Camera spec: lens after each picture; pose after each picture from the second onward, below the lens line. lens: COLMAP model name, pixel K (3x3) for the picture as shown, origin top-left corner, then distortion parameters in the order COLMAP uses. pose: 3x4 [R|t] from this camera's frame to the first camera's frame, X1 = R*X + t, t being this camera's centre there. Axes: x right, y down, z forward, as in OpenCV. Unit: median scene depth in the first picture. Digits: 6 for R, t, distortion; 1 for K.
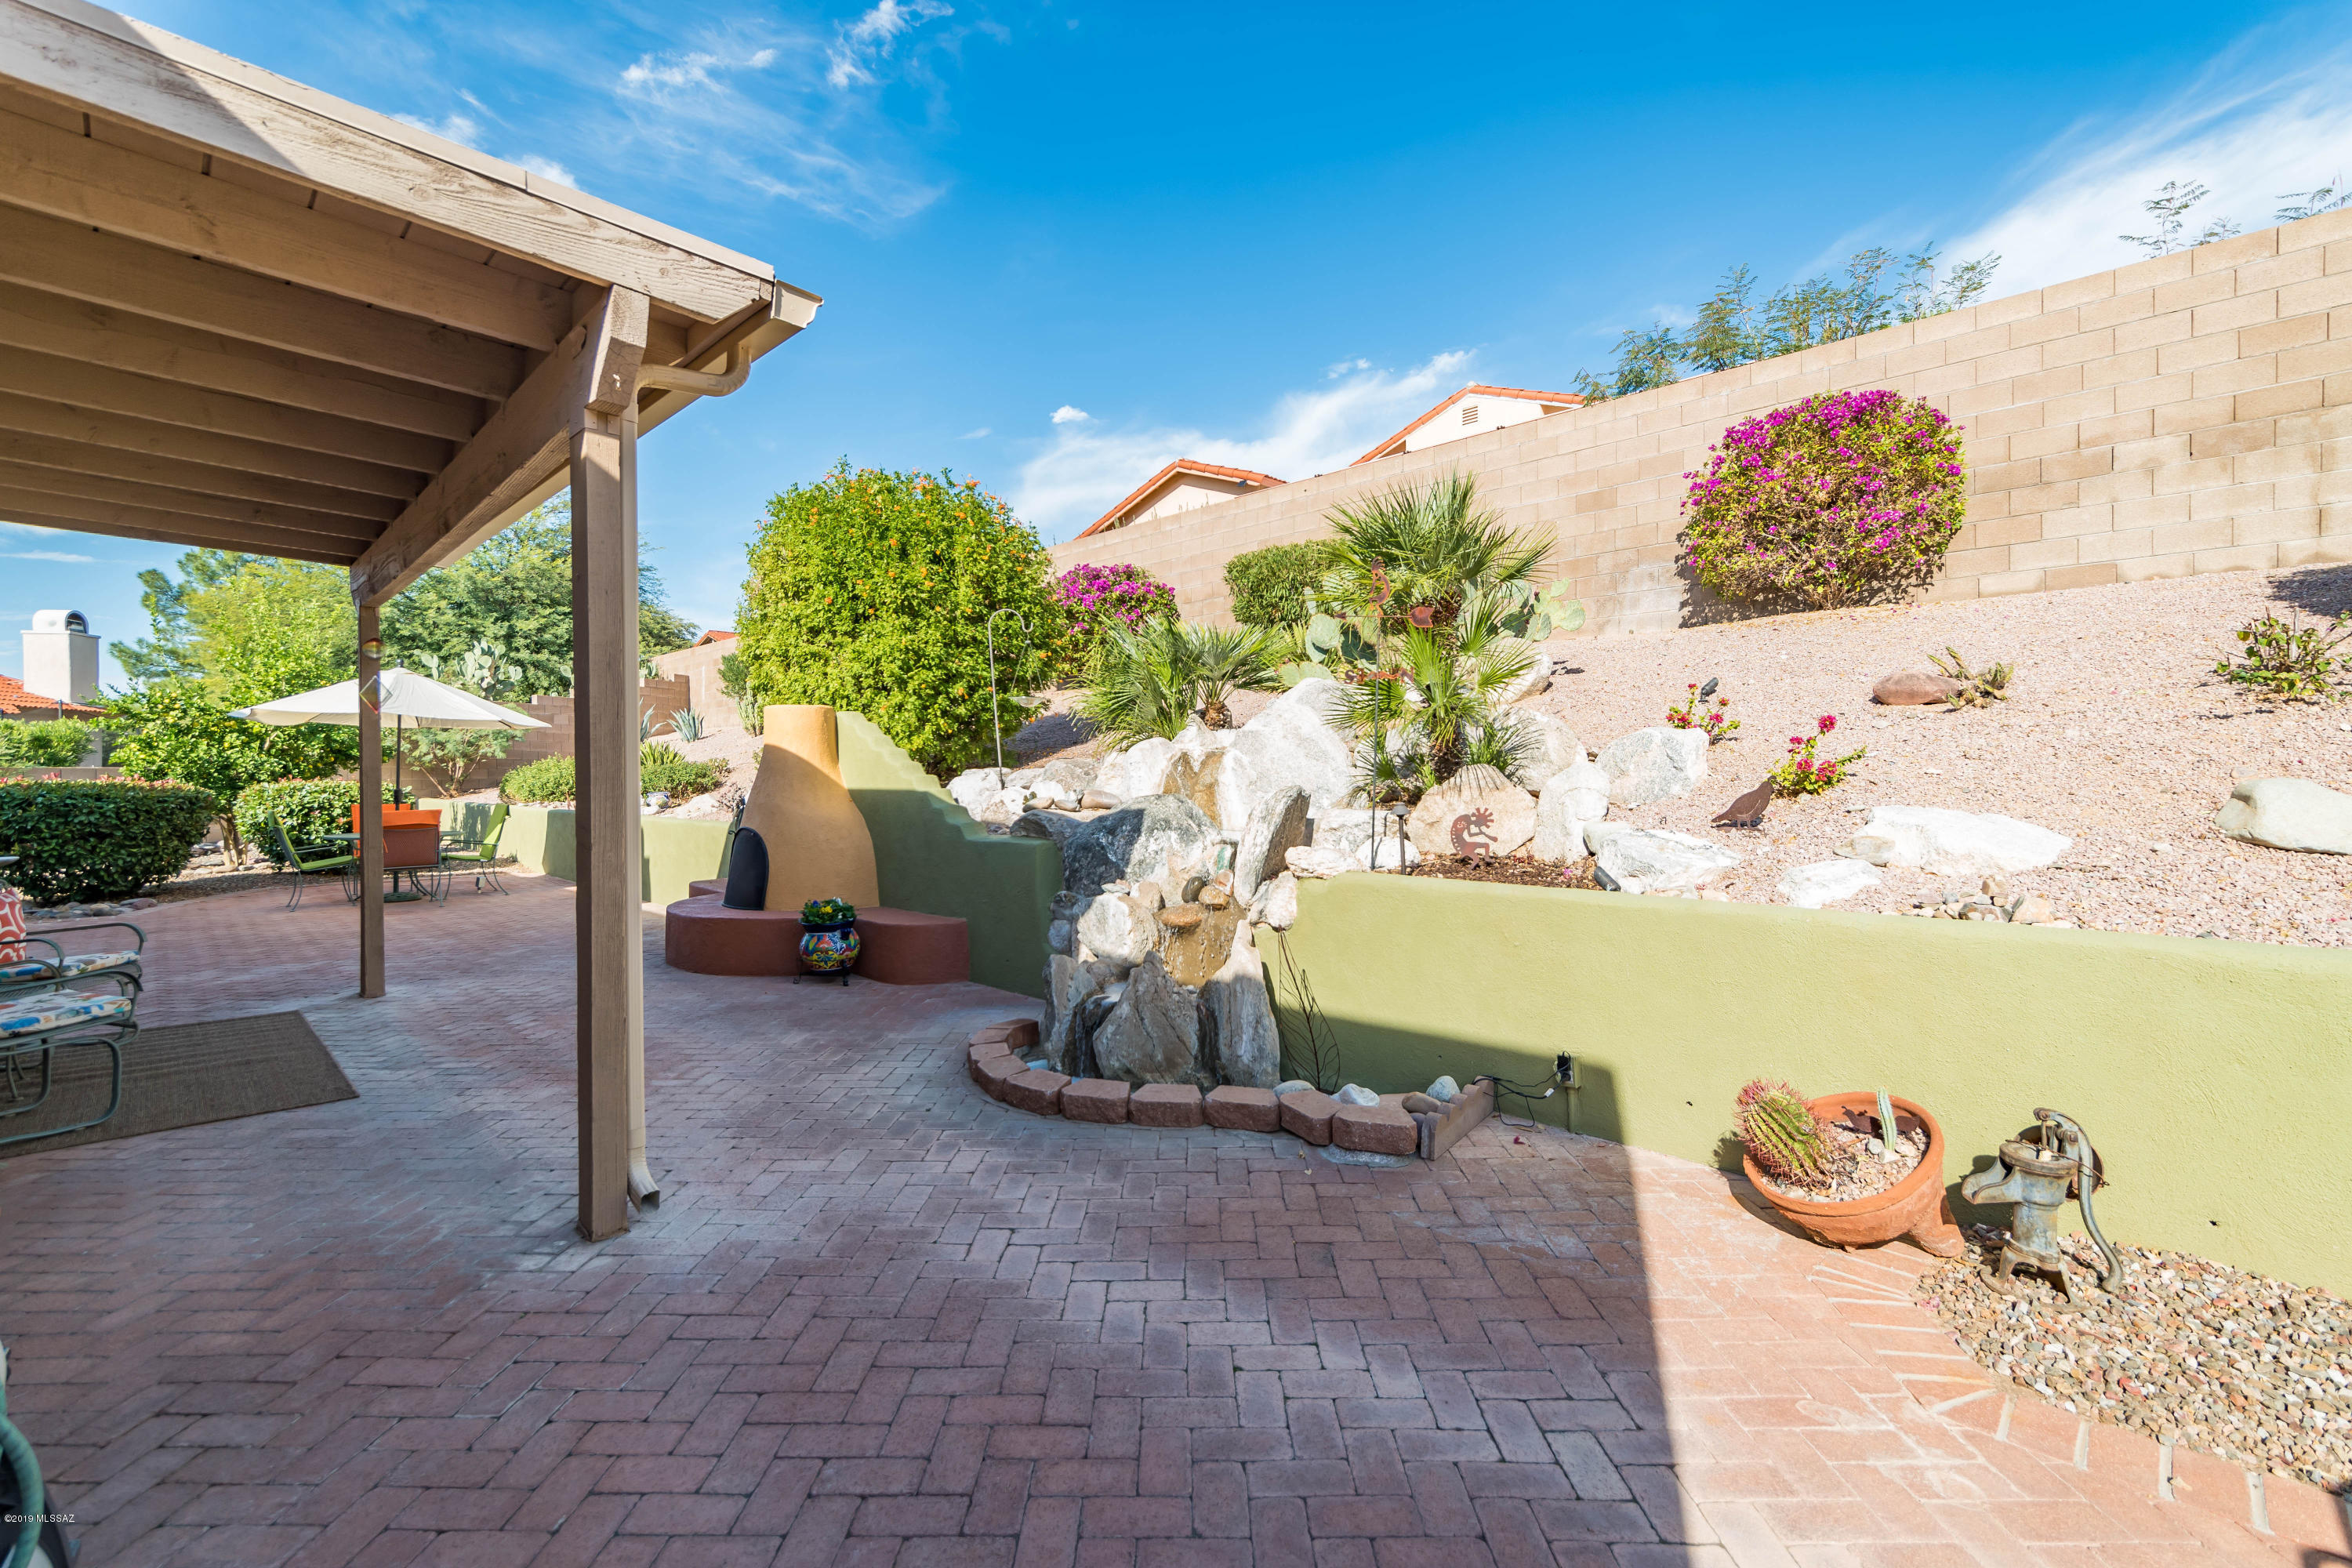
lens RADIAL K [[1023.4, 0, 1185.2], [0, 1023.4, 781.4], [0, 0, 1]] dist [-0.004115, 0.002993]
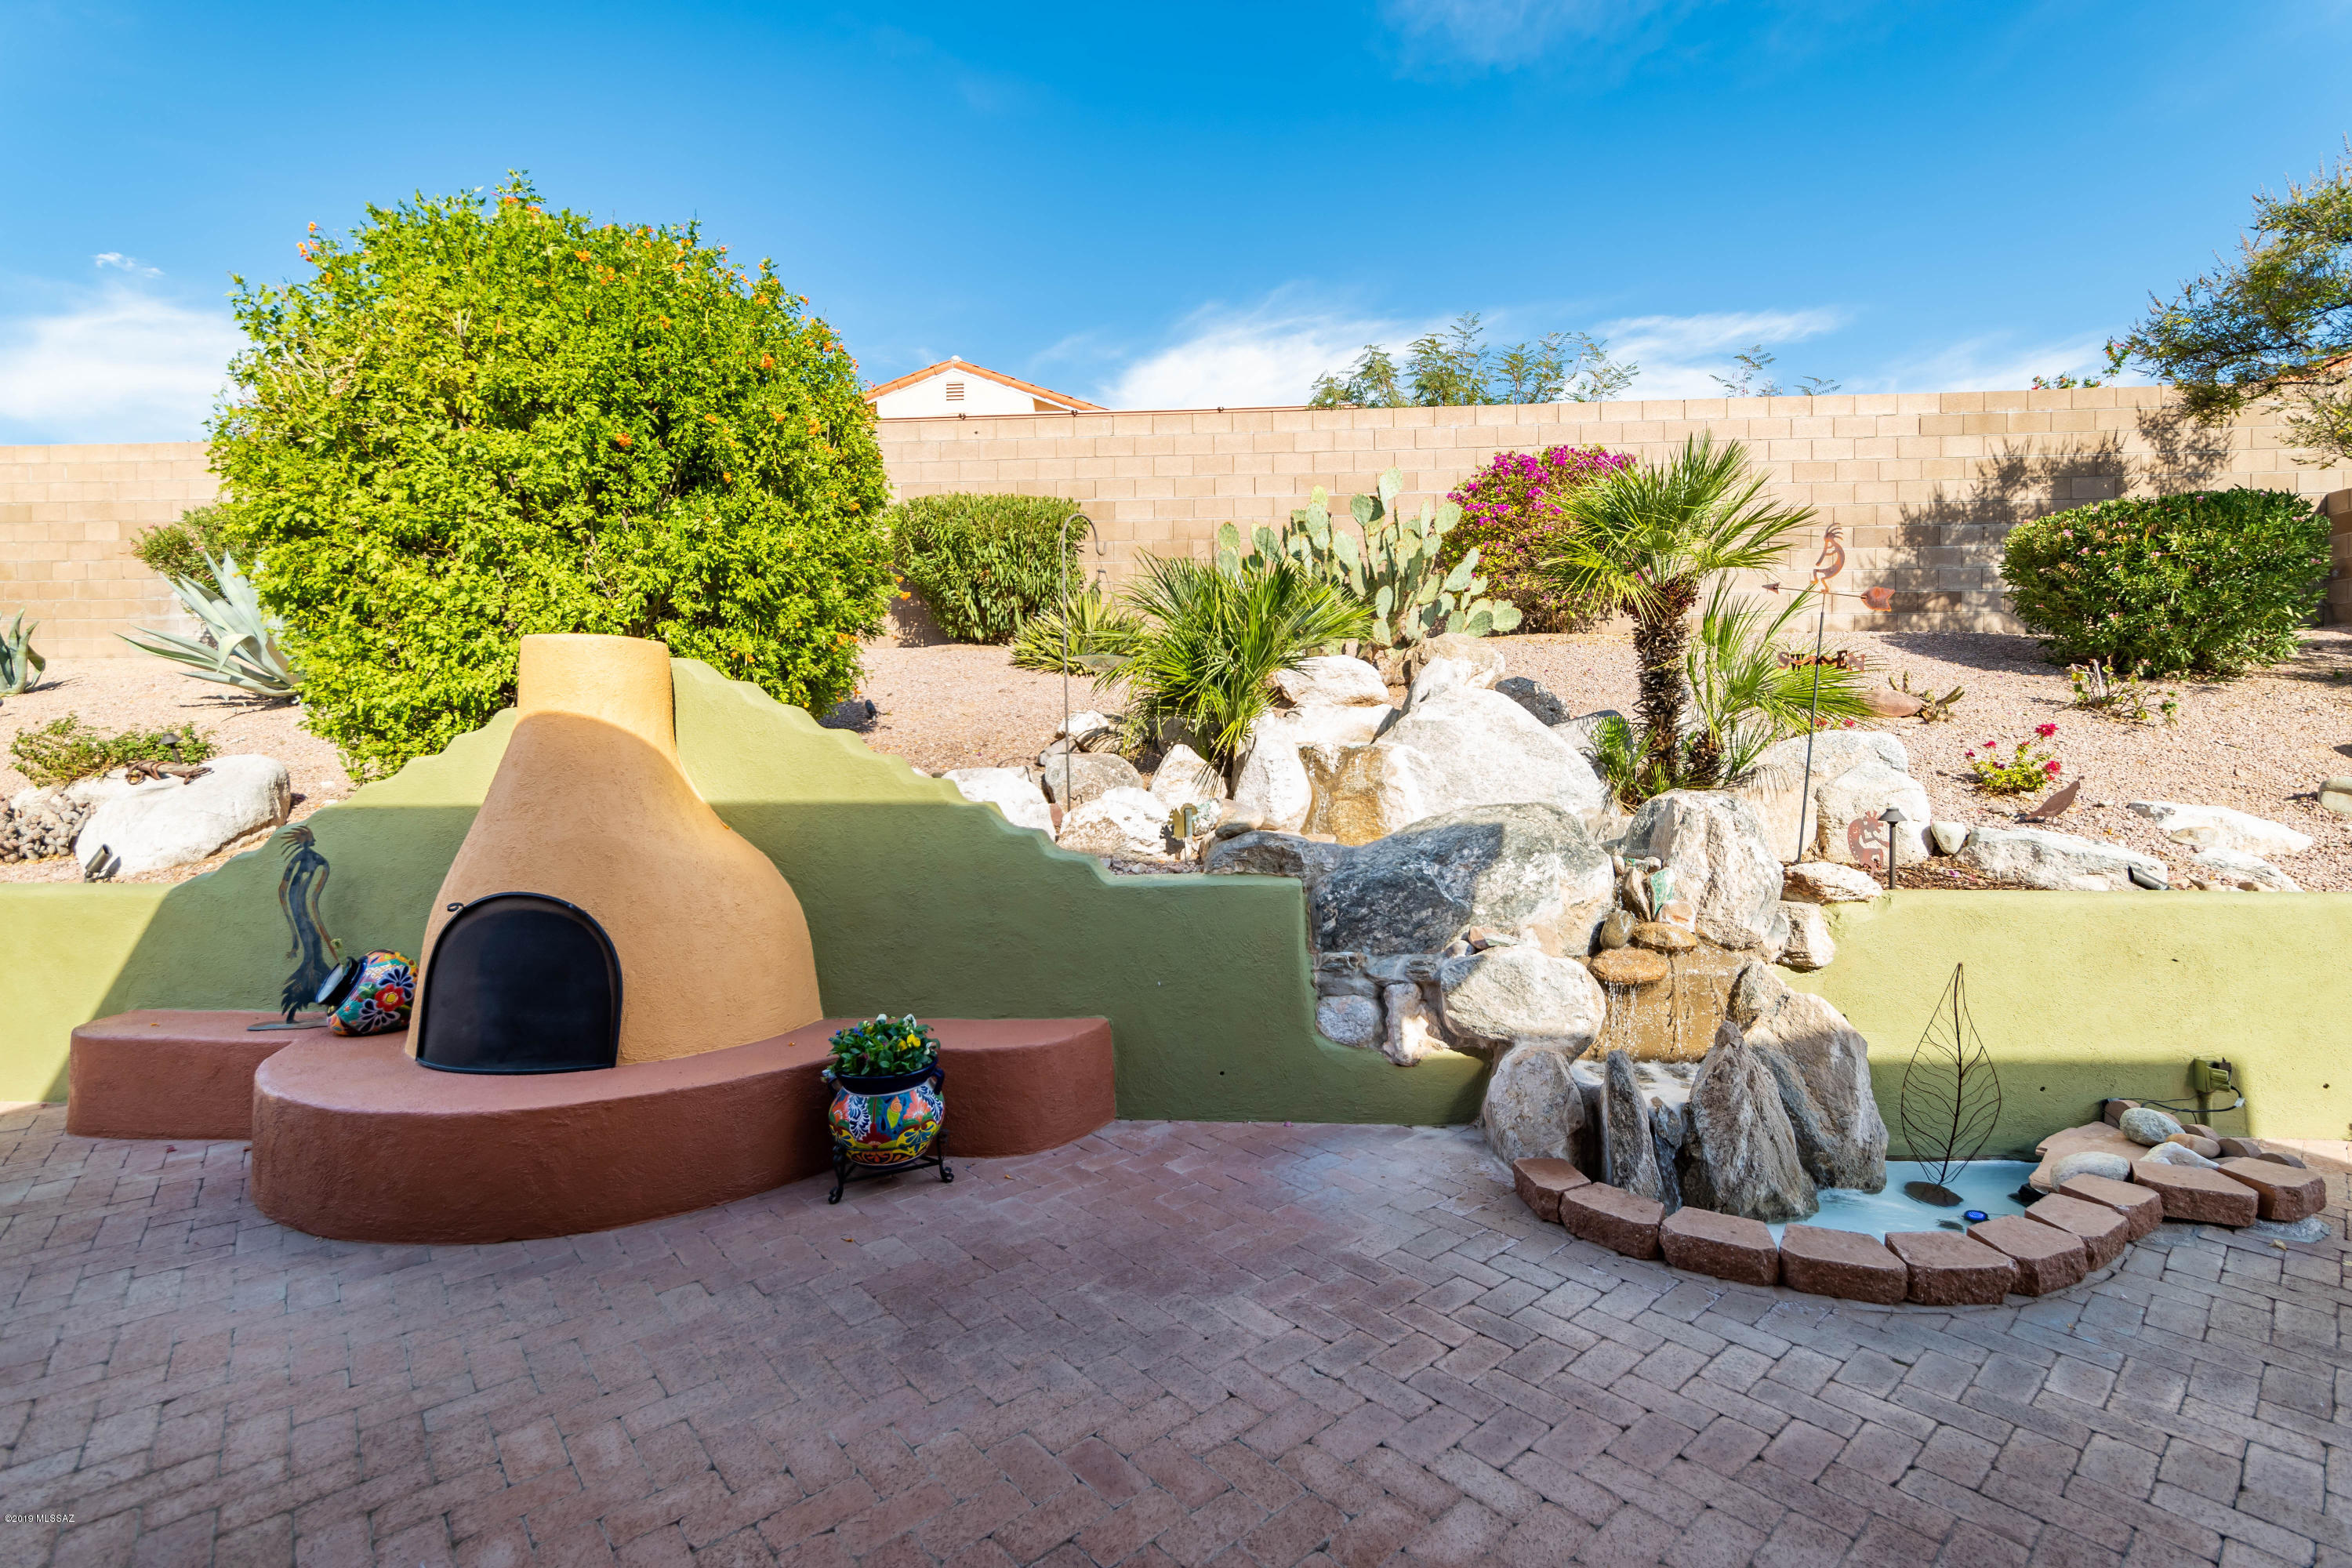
lens RADIAL K [[1023.4, 0, 1185.2], [0, 1023.4, 781.4], [0, 0, 1]] dist [-0.004115, 0.002993]
pose [[0.753074, -0.005324, 0.657914, -0.459226], [0.006506, 0.999979, 0.000645, -0.003302], [-0.657904, 0.003795, 0.753092, 0.411763]]
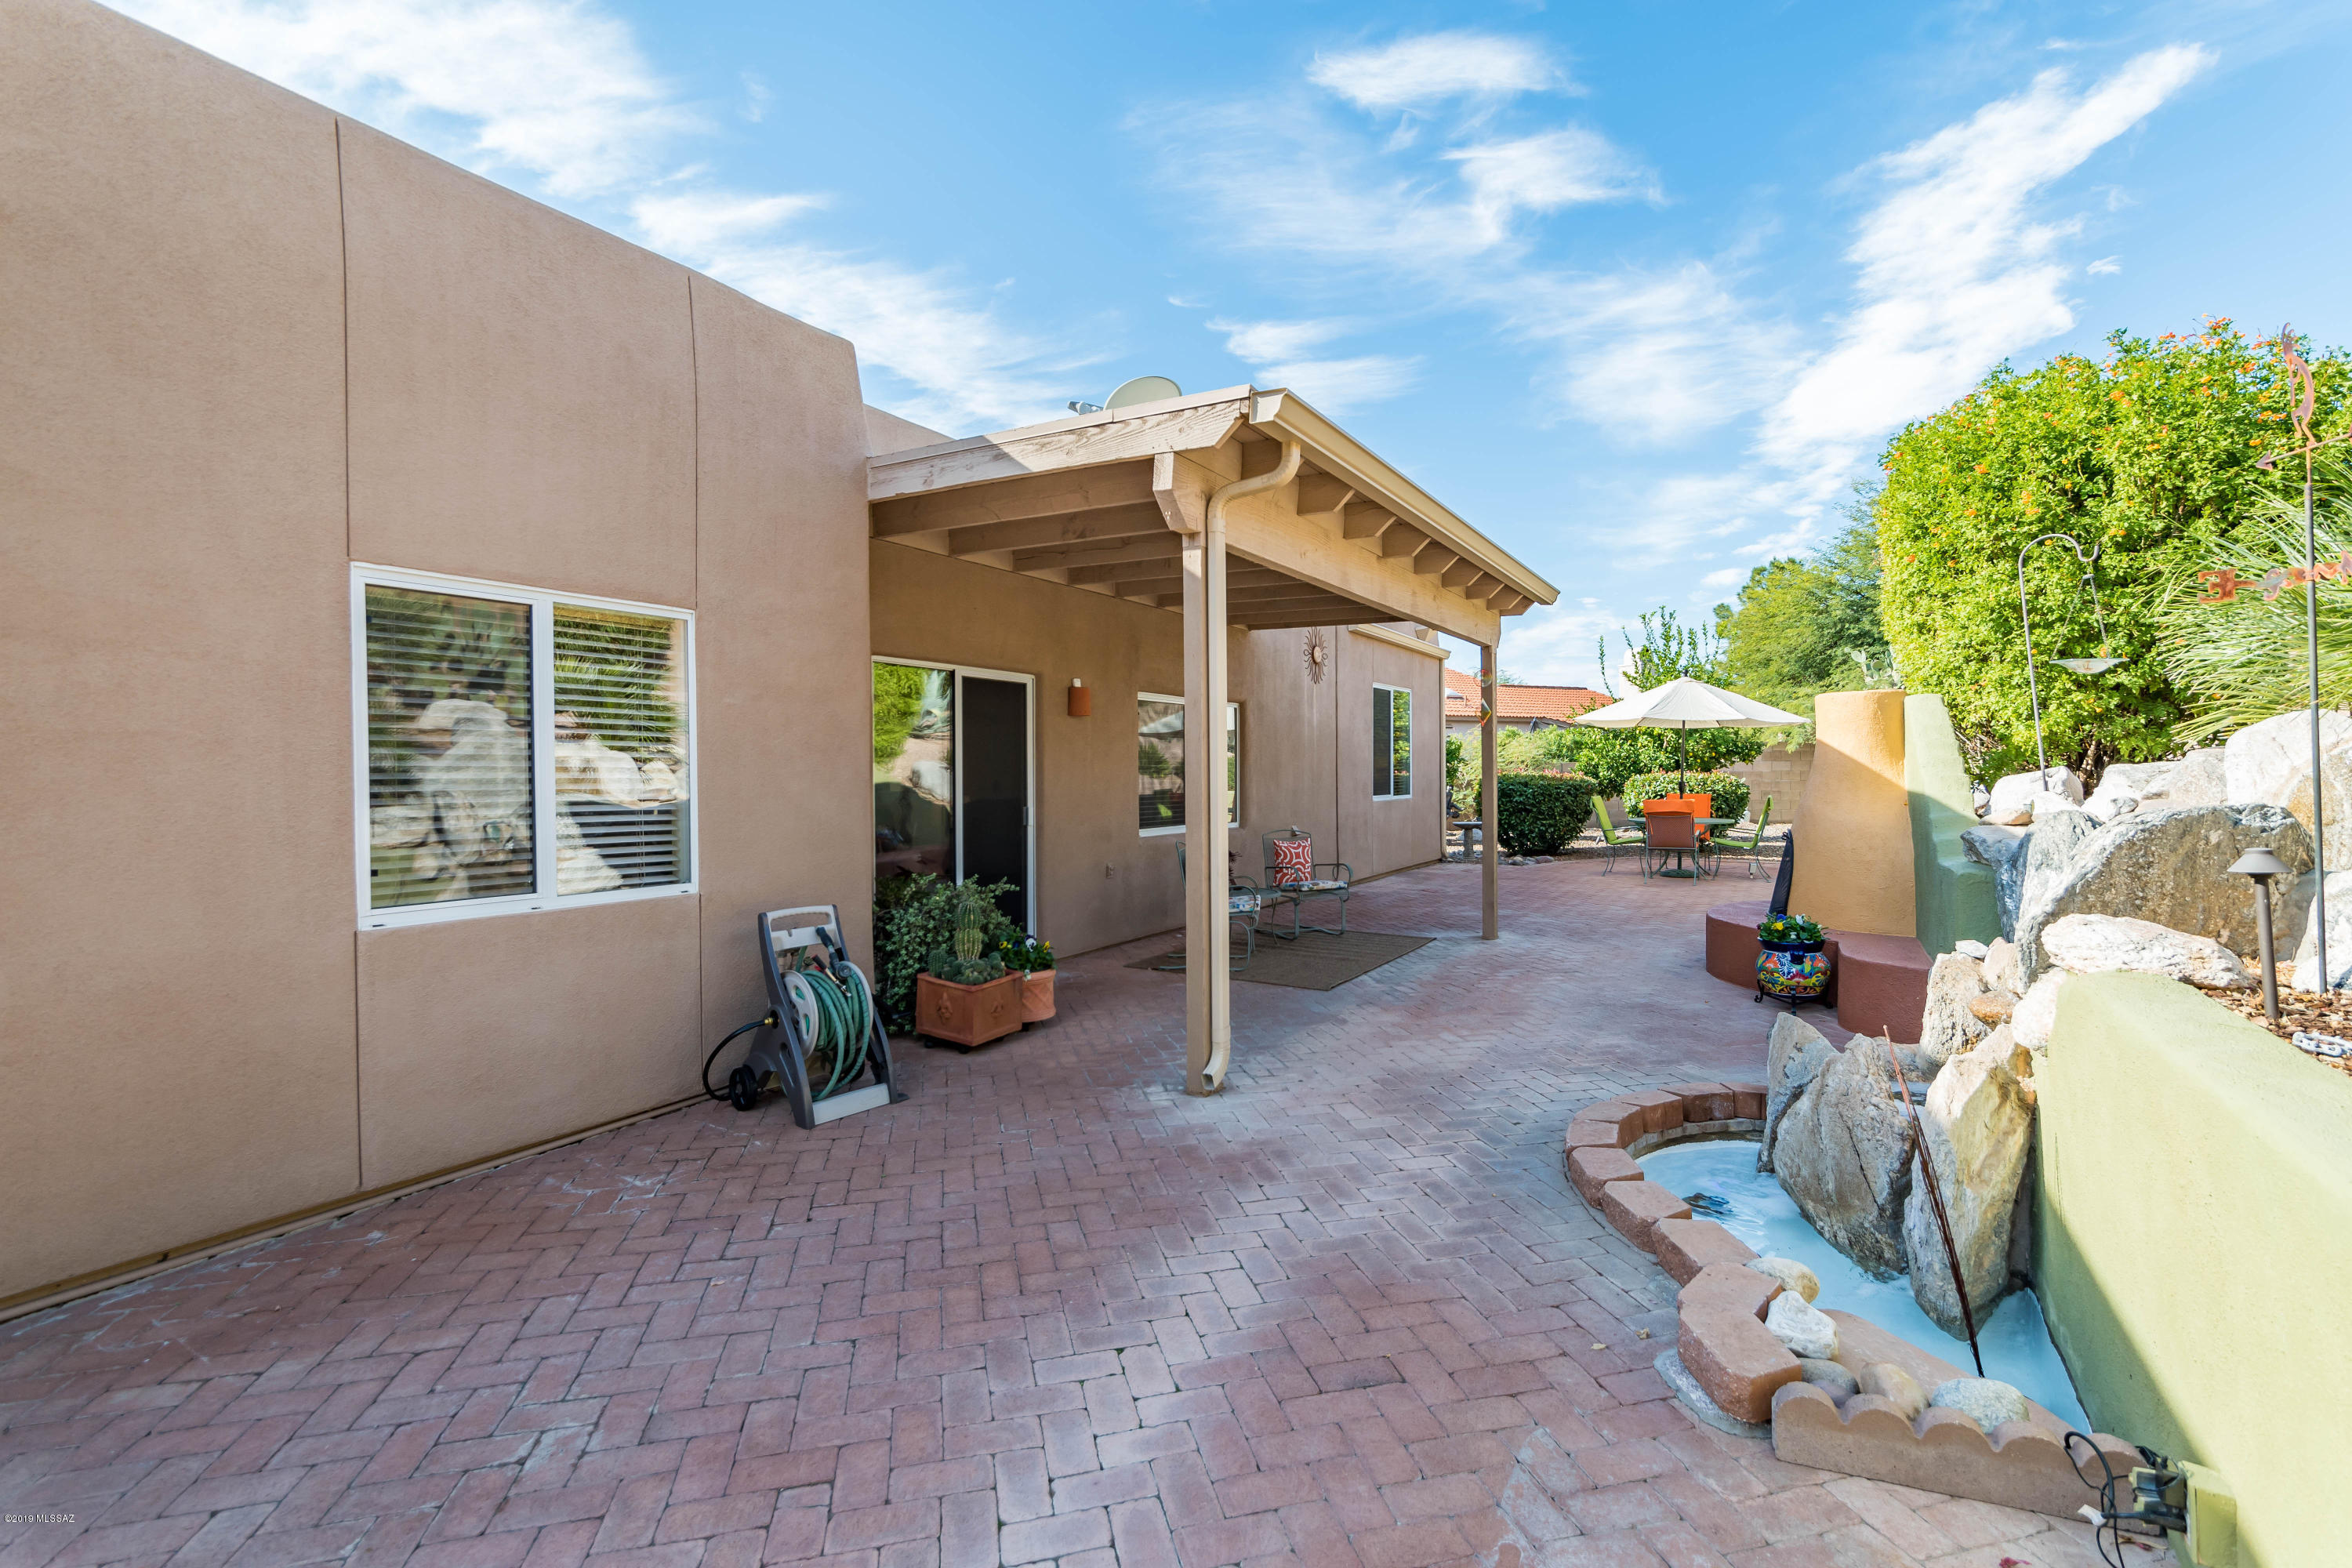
lens RADIAL K [[1023.4, 0, 1185.2], [0, 1023.4, 781.4], [0, 0, 1]] dist [-0.004115, 0.002993]
pose [[0.236177, 0.012329, -0.971632, 0.305789], [-0.000917, 0.999922, 0.012465, -0.008315], [0.971710, -0.002053, 0.236170, 0.228762]]
